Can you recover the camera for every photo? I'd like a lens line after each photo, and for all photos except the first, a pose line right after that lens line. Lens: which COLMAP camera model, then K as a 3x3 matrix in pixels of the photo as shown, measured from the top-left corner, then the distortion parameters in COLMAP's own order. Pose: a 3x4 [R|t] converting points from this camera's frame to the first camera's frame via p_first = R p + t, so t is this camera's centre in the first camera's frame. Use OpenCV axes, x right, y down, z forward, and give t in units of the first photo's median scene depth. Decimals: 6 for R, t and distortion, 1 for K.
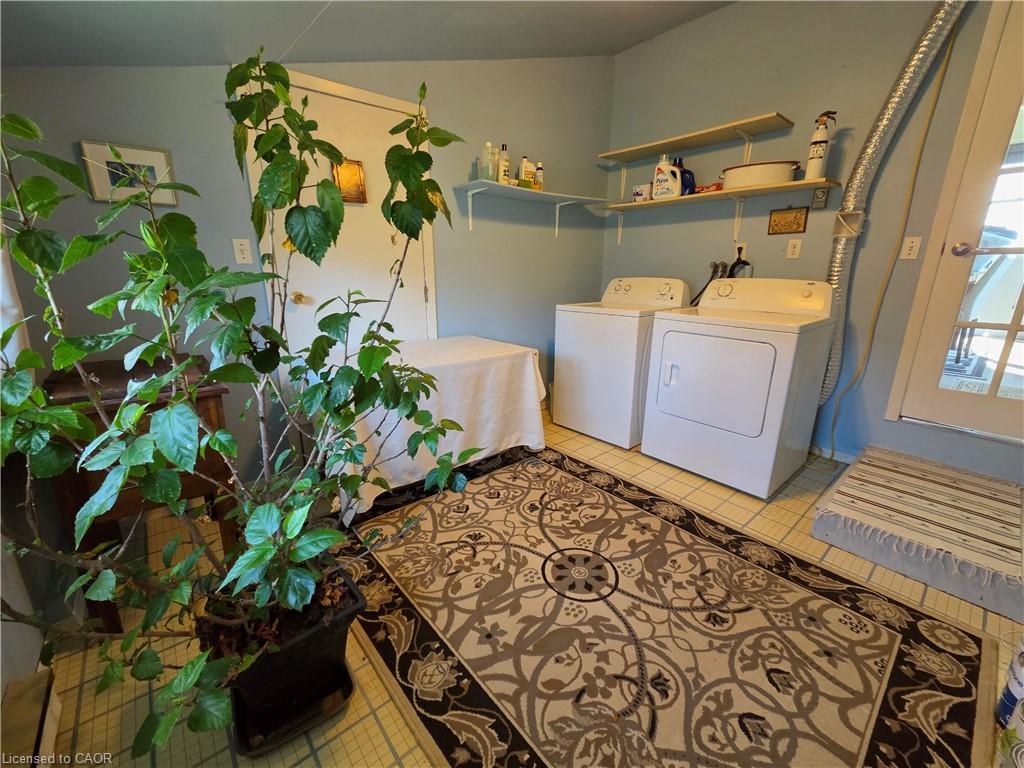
lens RADIAL K [[418.4, 0, 509.2], [0, 418.4, 381.8], [0, 0, 1]] dist [0.002027, -0.000043]
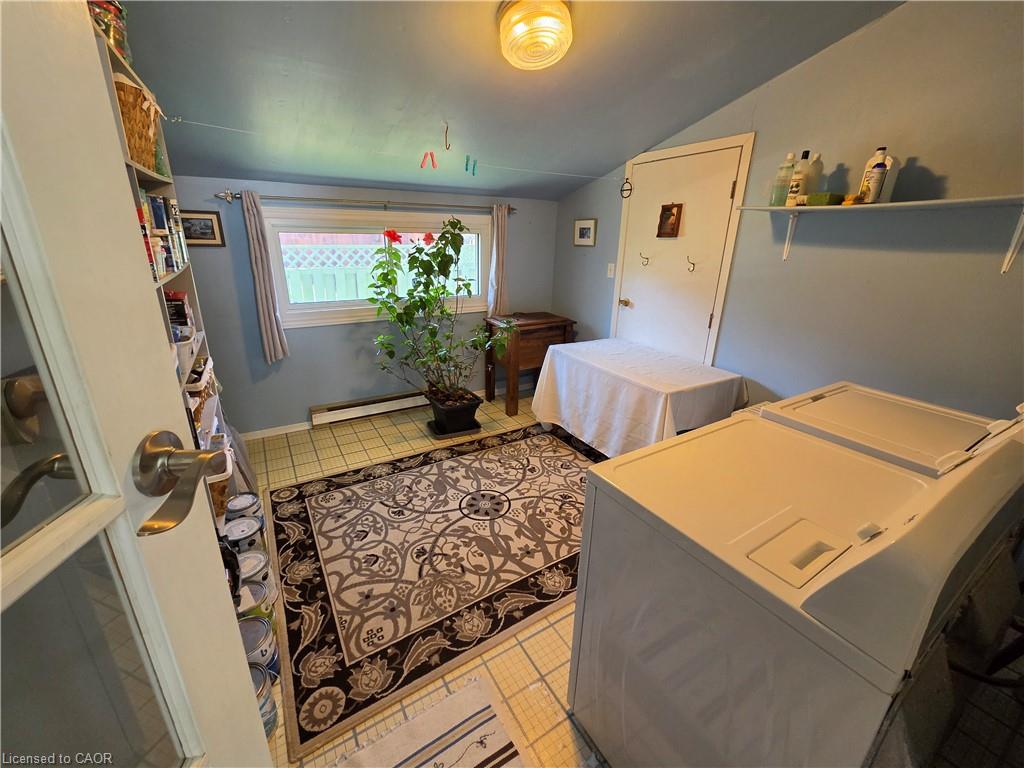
lens RADIAL K [[418.4, 0, 521.5], [0, 418.4, 380.2], [0, 0, 1]] dist [0.002027, -0.000043]
pose [[-0.139902, 0.319081, -0.937344, 1.649241], [-0.285118, 0.893578, 0.346737, -0.572127], [0.948227, 0.315763, -0.034037, 1.225347]]
